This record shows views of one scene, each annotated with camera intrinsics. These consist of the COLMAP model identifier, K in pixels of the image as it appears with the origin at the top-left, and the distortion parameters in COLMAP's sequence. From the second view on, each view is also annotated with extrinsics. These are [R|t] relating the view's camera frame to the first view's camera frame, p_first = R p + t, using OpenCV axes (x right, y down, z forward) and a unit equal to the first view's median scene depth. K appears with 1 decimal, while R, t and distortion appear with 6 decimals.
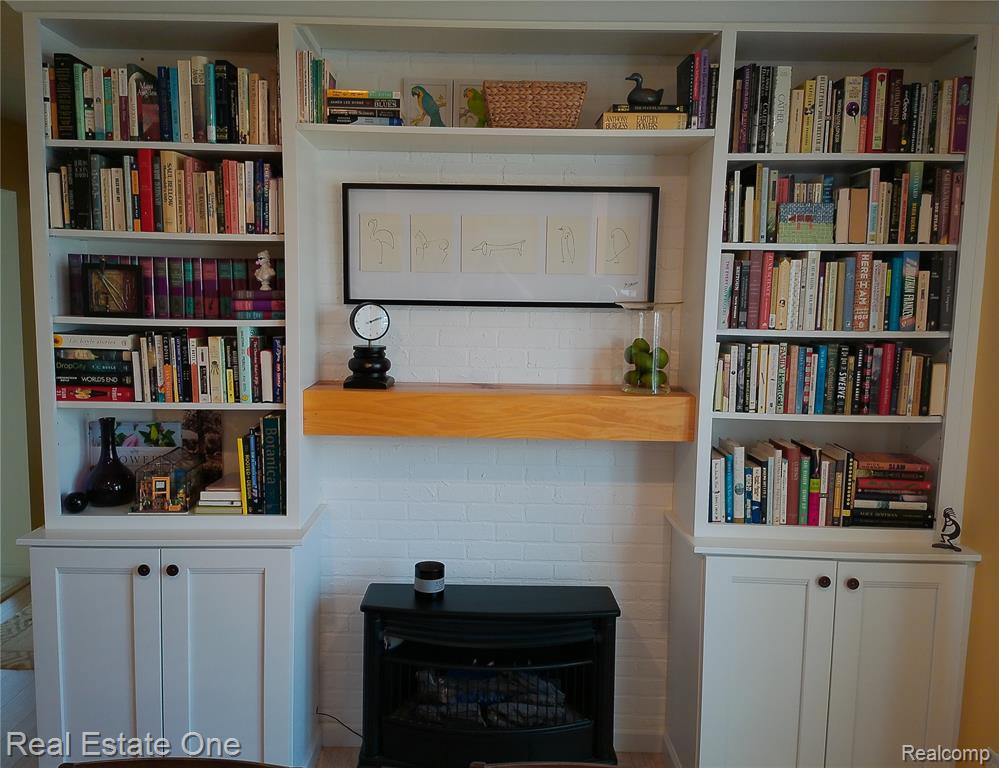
lens RADIAL K [[807.6, 0, 499.5], [0, 807.6, 384.0], [0, 0, 1]] dist [0.048224, -0.002418]
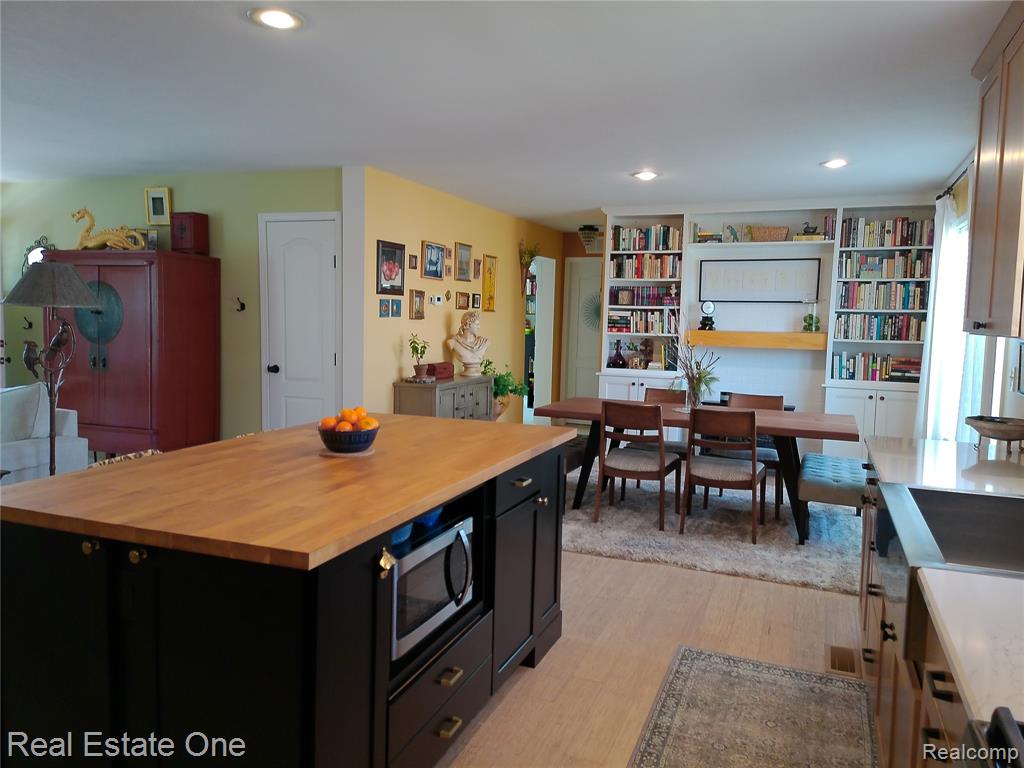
lens RADIAL K [[776.5, 0, 514.5], [0, 776.5, 372.4], [0, 0, 1]] dist [0.110477, -0.123917]
pose [[0.933824, 0.030929, -0.356393, 0.208720], [-0.048447, 0.998011, -0.040331, 0.318504], [0.354437, 0.054928, 0.933465, -1.952797]]
